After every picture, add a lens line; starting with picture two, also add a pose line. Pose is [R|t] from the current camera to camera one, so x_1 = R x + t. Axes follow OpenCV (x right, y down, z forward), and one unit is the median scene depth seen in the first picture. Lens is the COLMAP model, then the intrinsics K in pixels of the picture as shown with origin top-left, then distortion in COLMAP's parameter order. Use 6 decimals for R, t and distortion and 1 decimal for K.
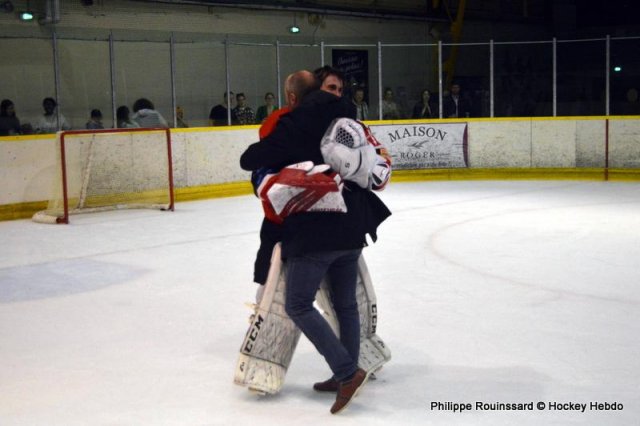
lens RADIAL K [[1015.1, 0, 320.0], [0, 1015.1, 213.0], [0, 0, 1]] dist [-0.029446, -0.017581]
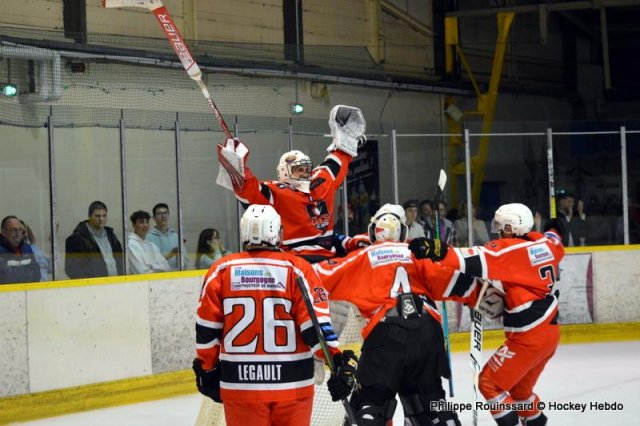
lens RADIAL K [[2089.0, 0, 320.0], [0, 2089.0, 213.0], [0, 0, 1]] dist [-0.206326, -2.122041]
pose [[0.961301, -0.009677, 0.275329, -0.386737], [0.042107, 0.992802, -0.112123, 0.026660], [-0.272262, 0.119377, 0.954789, -0.220610]]
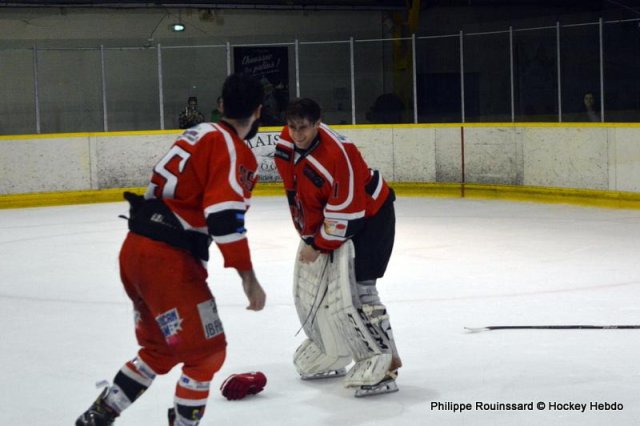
lens RADIAL K [[1504.4, 0, 320.0], [0, 1504.4, 213.0], [0, 0, 1]] dist [-0.056393, -0.026756]
pose [[0.953742, 0.018221, -0.300074, 0.537344], [-0.026749, 0.999346, -0.024336, 0.015337], [0.299434, 0.031237, 0.953605, -0.255413]]
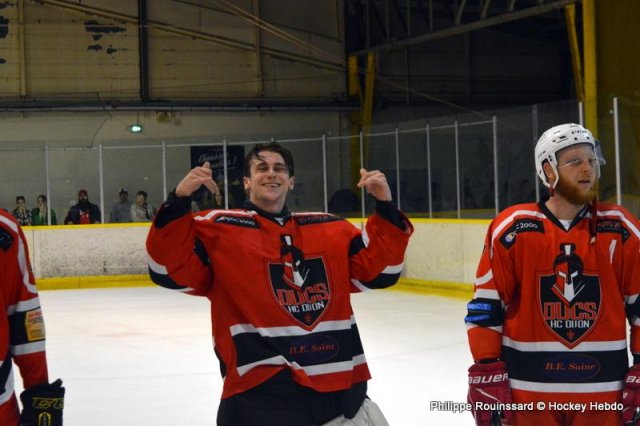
lens RADIAL K [[1504.4, 0, 320.0], [0, 1504.4, 213.0], [0, 0, 1]] dist [-0.056393, -0.026756]
pose [[0.909908, 0.002762, -0.414802, 0.789958], [-0.039061, 0.996105, -0.079052, 0.008673], [0.412968, 0.088133, 0.906471, -0.250575]]
